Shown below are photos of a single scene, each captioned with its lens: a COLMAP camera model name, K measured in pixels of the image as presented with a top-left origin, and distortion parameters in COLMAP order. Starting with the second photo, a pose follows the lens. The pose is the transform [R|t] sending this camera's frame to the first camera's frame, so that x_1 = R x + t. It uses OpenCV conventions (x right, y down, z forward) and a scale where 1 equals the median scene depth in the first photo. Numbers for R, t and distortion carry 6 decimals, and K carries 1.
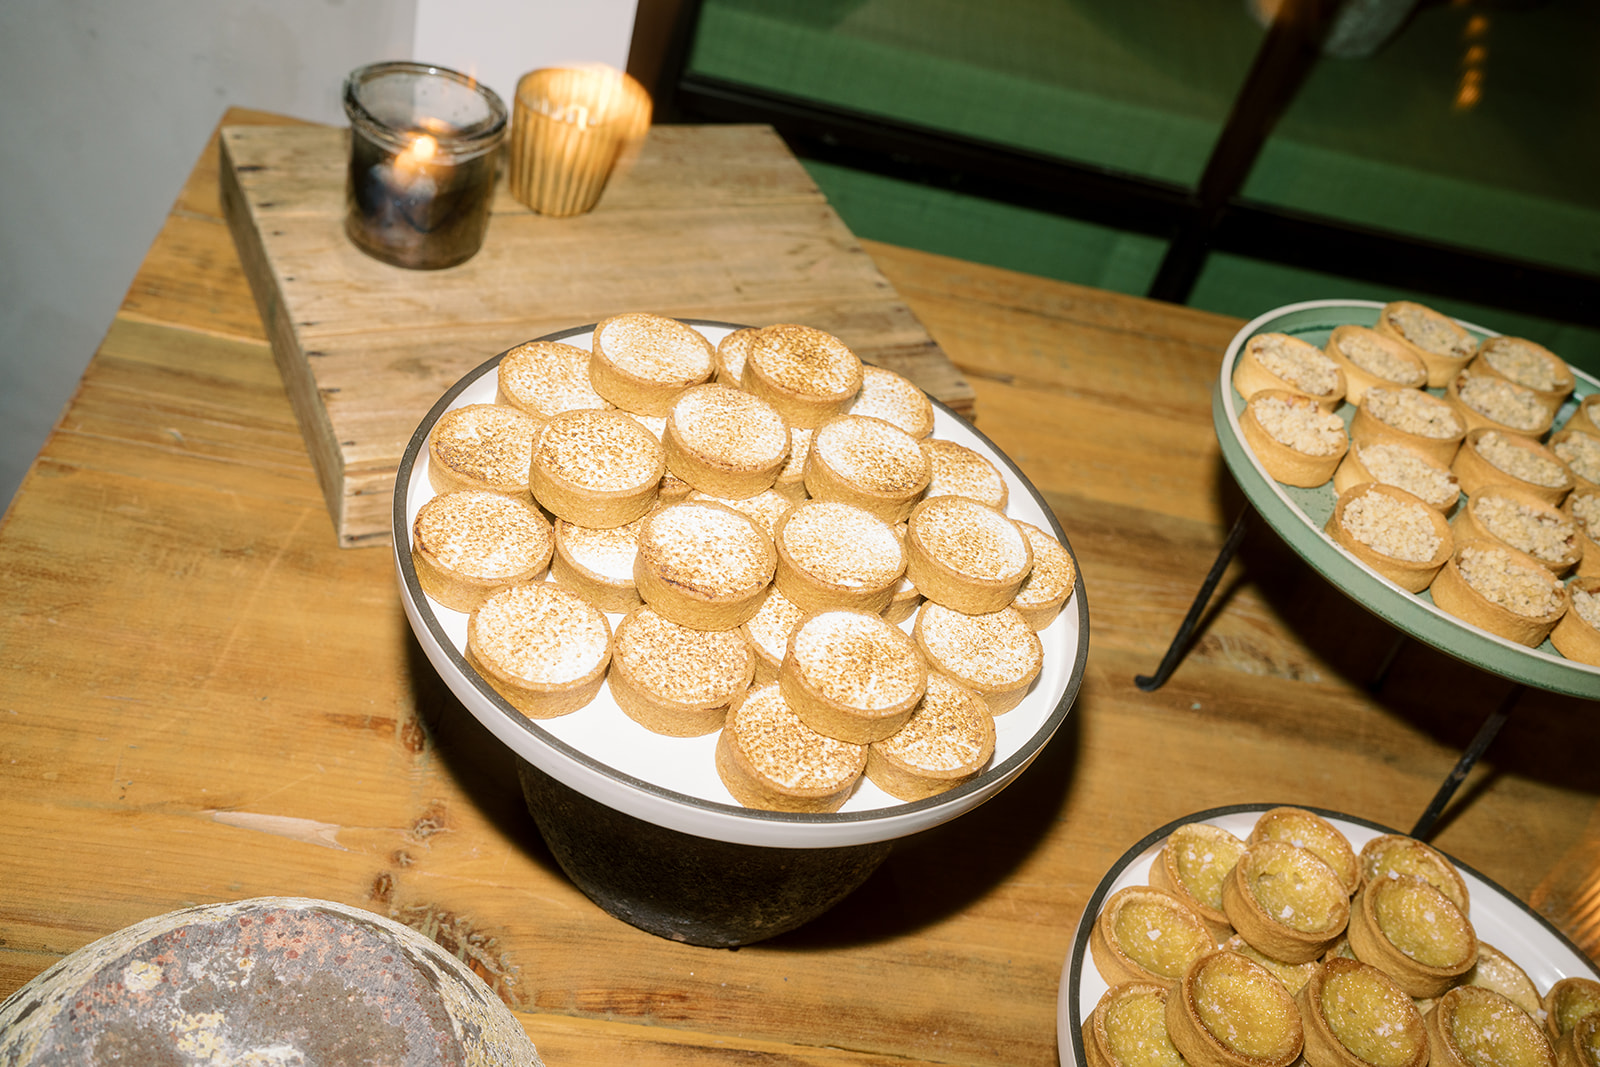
lens RADIAL K [[1604.3, 0, 757.2], [0, 1604.3, 553.1], [0, 0, 1]] dist [-0.008410, 0.136060]
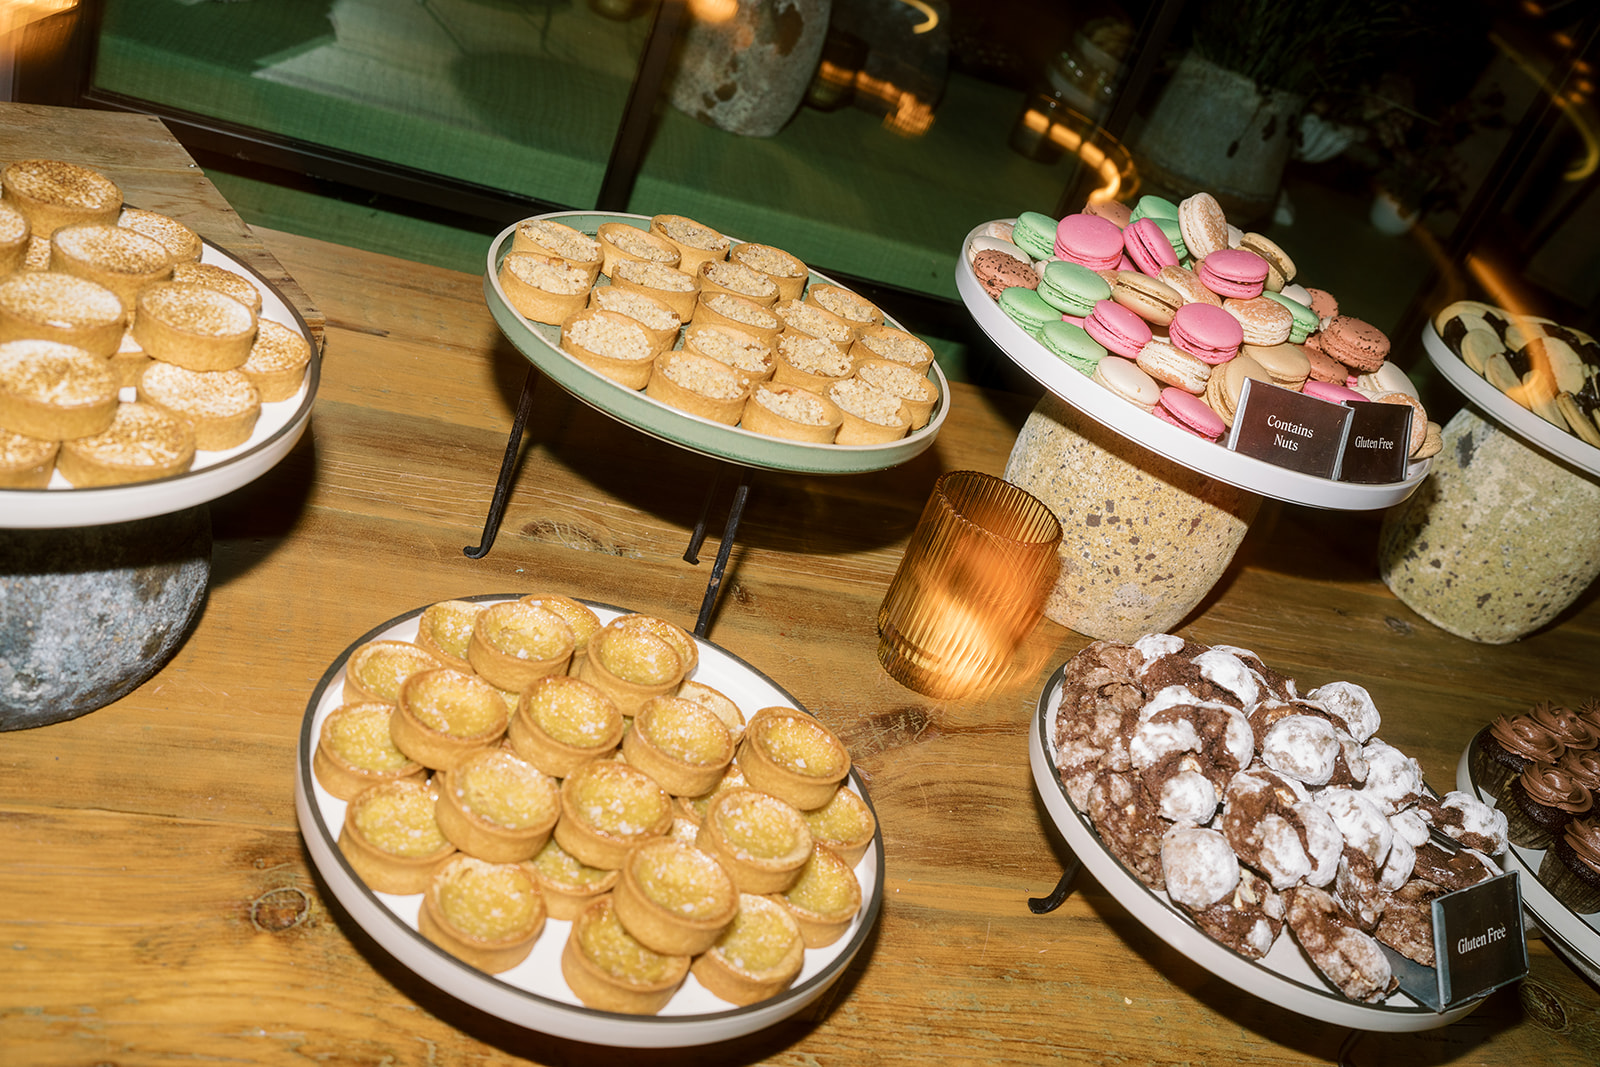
lens RADIAL K [[1604.3, 0, 757.2], [0, 1604.3, 553.1], [0, 0, 1]] dist [-0.008410, 0.136060]
pose [[0.970531, -0.036949, 0.238126, 0.214782], [0.066349, 0.990954, -0.116655, 0.284239], [-0.231662, 0.129017, 0.964203, -0.136674]]
